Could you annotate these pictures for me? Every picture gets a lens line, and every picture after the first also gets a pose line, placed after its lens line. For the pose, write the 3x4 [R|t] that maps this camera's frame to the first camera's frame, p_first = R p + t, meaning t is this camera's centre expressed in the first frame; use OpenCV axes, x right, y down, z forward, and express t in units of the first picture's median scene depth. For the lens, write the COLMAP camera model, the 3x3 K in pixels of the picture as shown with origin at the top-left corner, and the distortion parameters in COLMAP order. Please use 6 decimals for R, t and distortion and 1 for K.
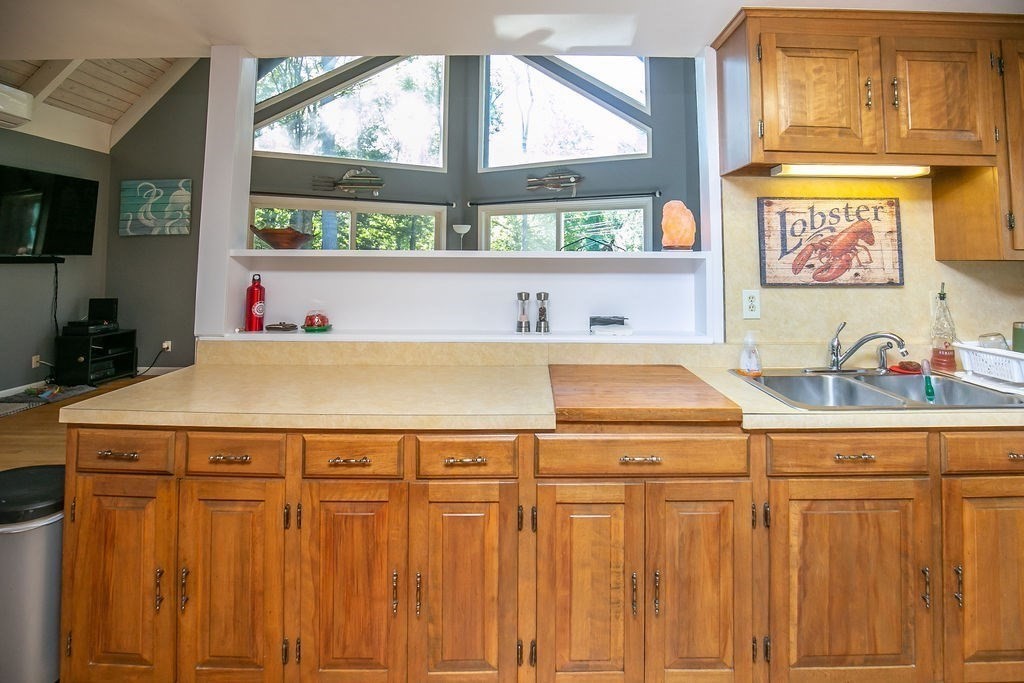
lens RADIAL K [[484.1, 0, 542.7], [0, 484.1, 224.3], [0, 0, 1]] dist [-0.012049, -0.002050]
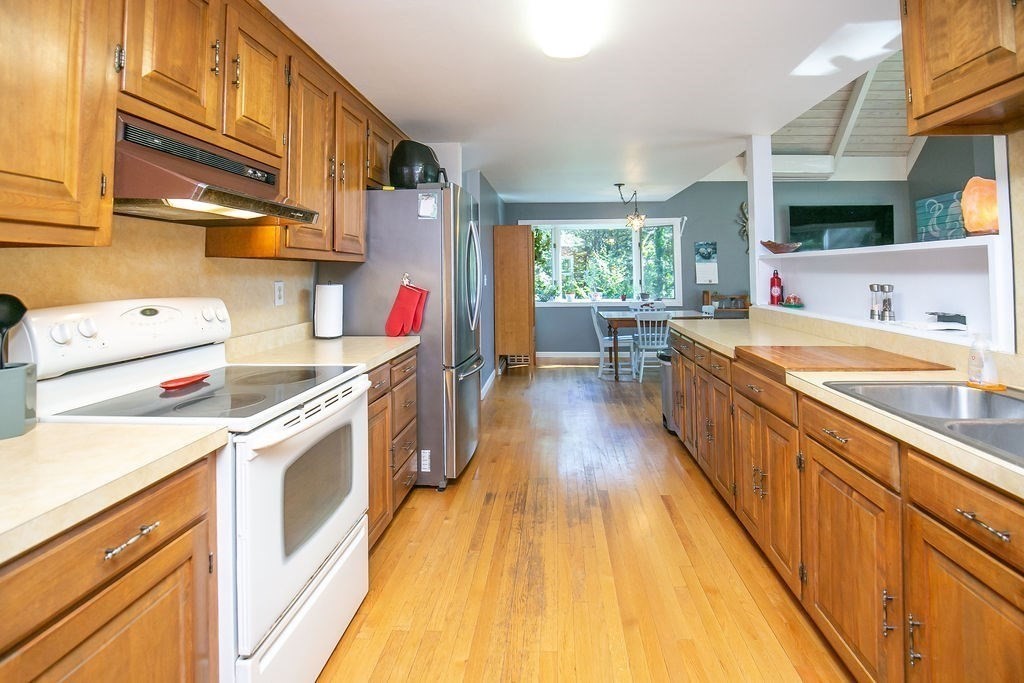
lens RADIAL K [[506.6, 0, 524.9], [0, 506.6, 247.1], [0, 0, 1]] dist [-0.003382, -0.000371]
pose [[-0.083001, -0.051461, -0.995220, 1.193867], [0.073724, 0.995612, -0.057629, 0.065575], [0.993819, -0.078155, -0.078842, 0.306437]]
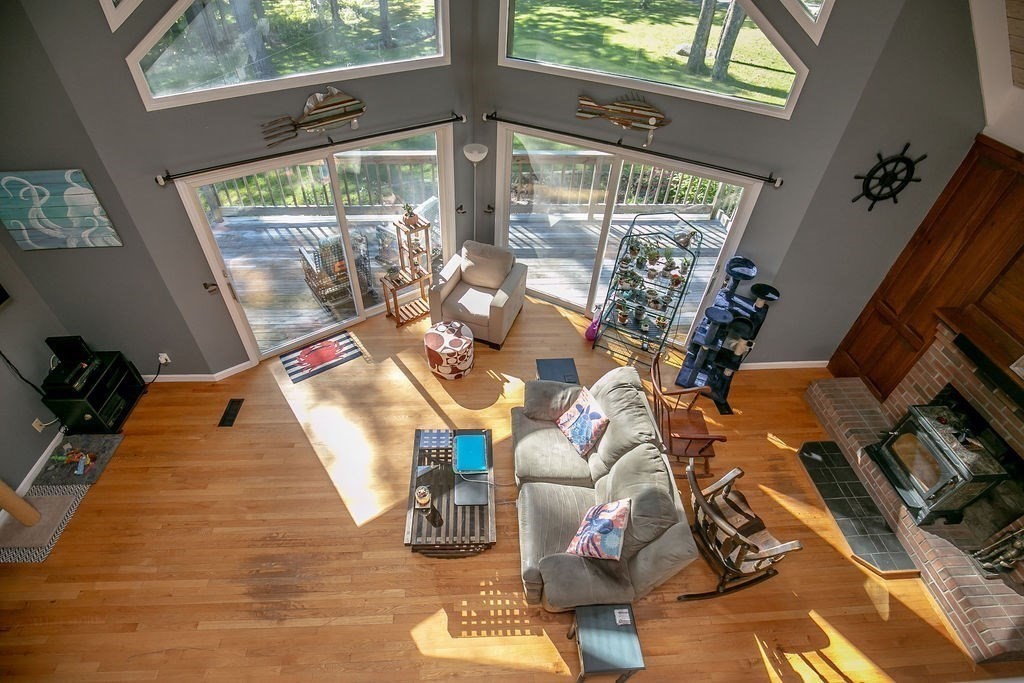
lens RADIAL K [[484.8, 0, 498.0], [0, 484.8, 330.2], [0, 0, 1]] dist [-0.027572, 0.003396]
pose [[0.998802, 0.007260, 0.048399, -0.565767], [-0.039458, 0.704497, 0.708609, -1.069271], [-0.028952, -0.709670, 0.703940, 1.051308]]
